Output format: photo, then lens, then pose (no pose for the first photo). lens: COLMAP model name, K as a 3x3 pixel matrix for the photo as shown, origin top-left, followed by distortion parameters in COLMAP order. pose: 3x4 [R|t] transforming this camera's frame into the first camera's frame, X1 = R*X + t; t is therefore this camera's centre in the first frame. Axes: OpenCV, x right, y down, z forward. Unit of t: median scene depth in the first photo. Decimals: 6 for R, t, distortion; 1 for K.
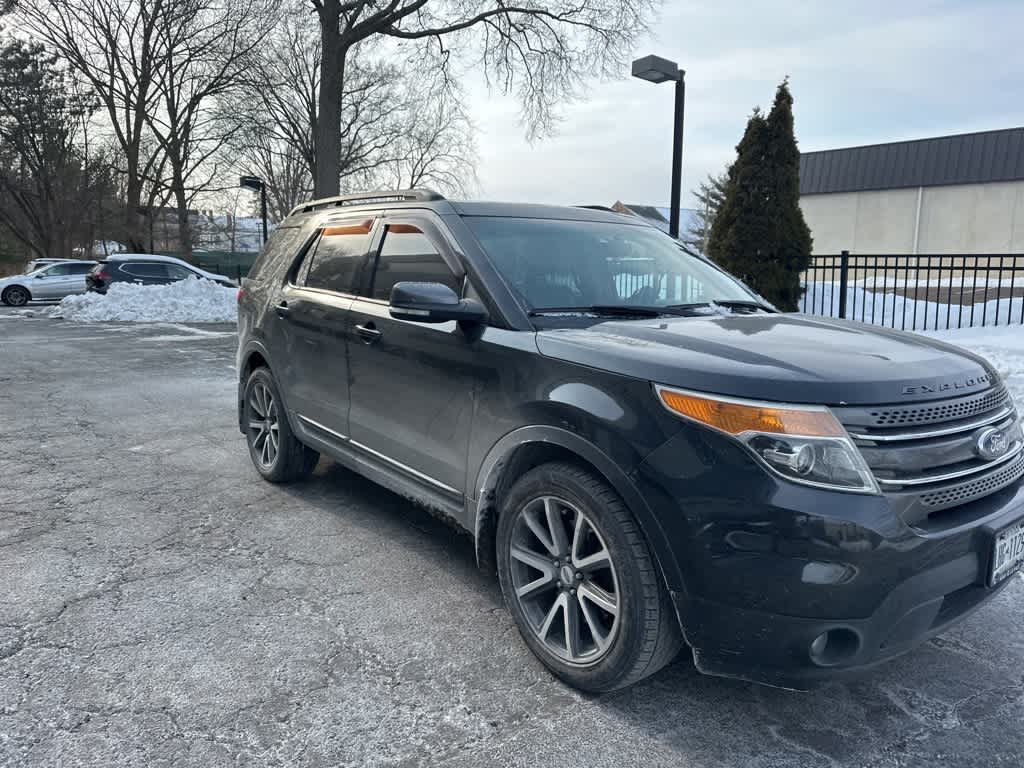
lens RADIAL K [[719.2, 0, 508.5], [0, 719.2, 378.4], [0, 0, 1]] dist [0.045533, -0.056136]
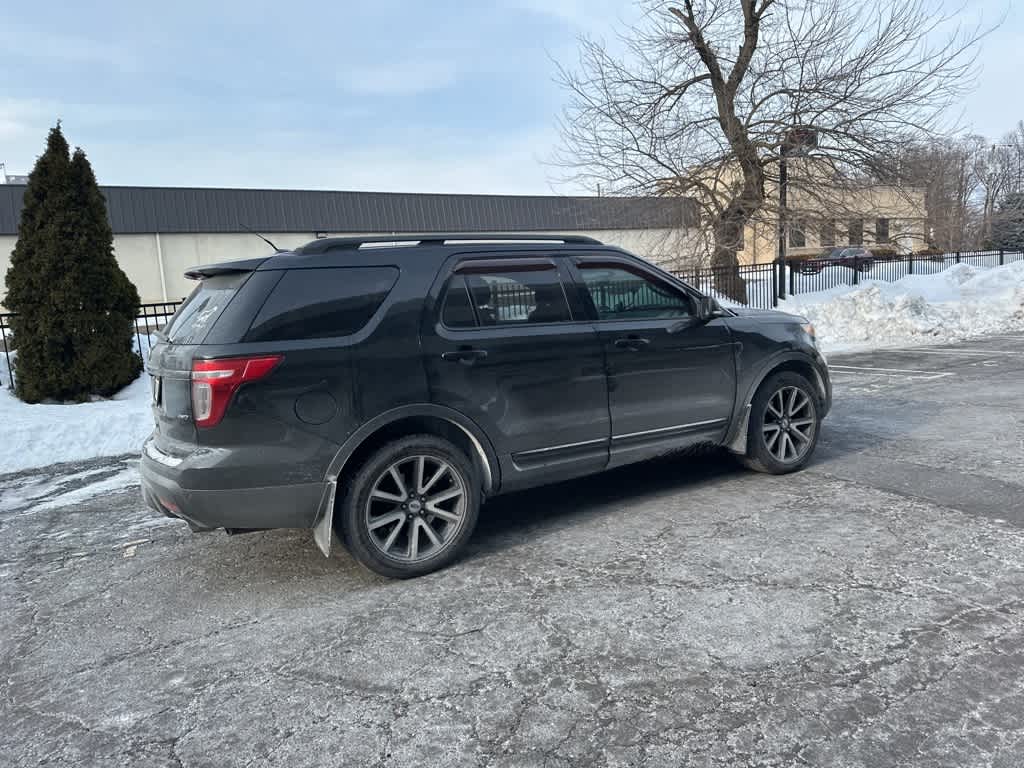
lens RADIAL K [[719.2, 0, 517.8], [0, 719.2, 364.6], [0, 0, 1]] dist [0.045533, -0.056136]
pose [[0.115639, -0.121300, 0.985857, -1.521020], [0.217915, 0.971434, 0.093965, -0.195224], [-0.969093, 0.203967, 0.138769, 1.039304]]
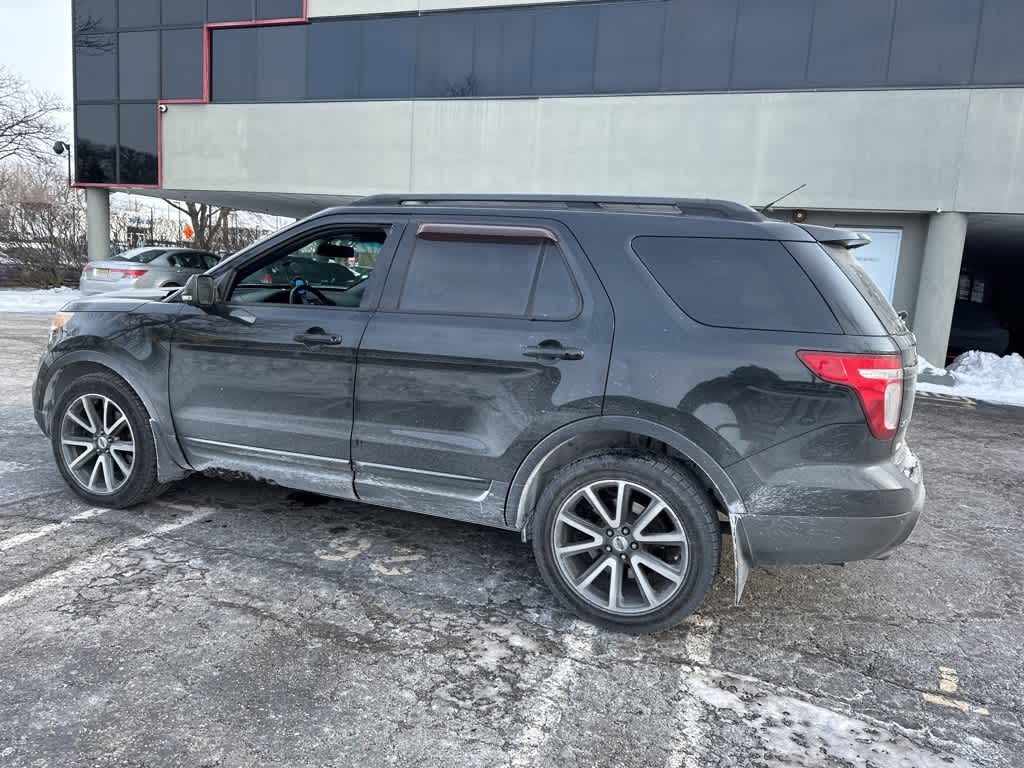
lens RADIAL K [[719.2, 0, 503.7], [0, 719.2, 375.1], [0, 0, 1]] dist [0.045533, -0.056136]
pose [[-0.851582, 0.008650, -0.524149, 0.561072], [-0.152164, 0.952737, 0.262943, -0.359555], [0.501651, 0.303674, -0.810018, 2.311764]]
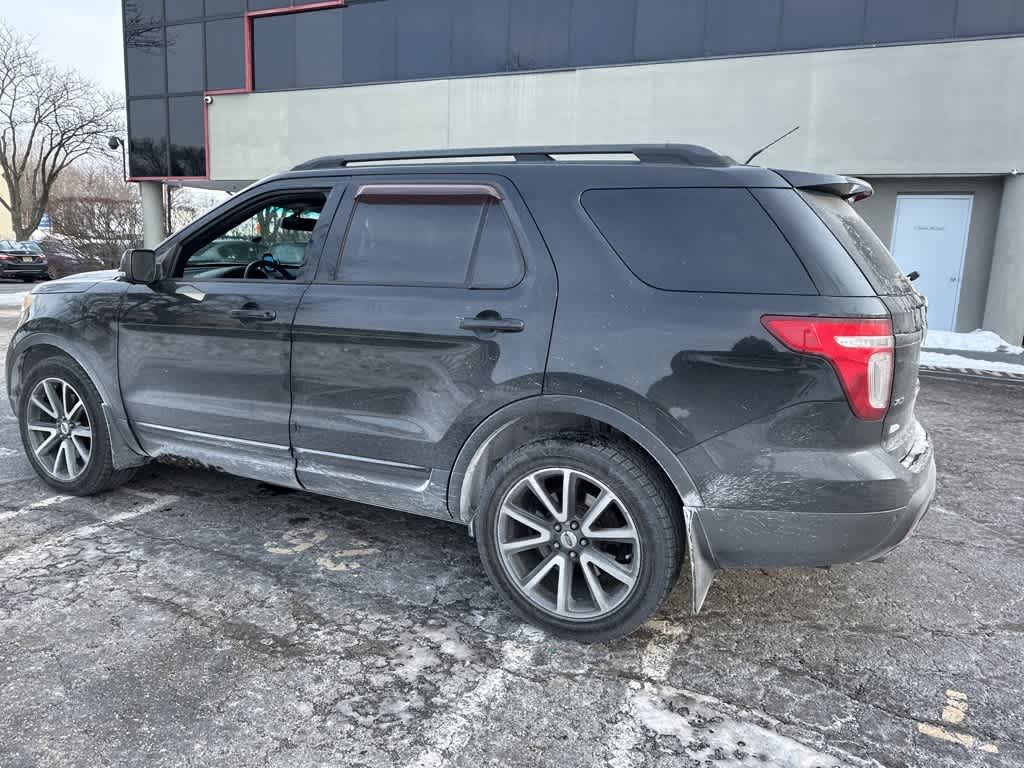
lens RADIAL K [[719.2, 0, 504.1], [0, 719.2, 376.3], [0, 0, 1]] dist [0.045533, -0.056136]
pose [[-0.896460, 0.027028, -0.442300, 0.381755], [-0.116587, 0.948586, 0.294265, -0.341602], [0.427513, 0.315363, -0.847218, 2.304999]]
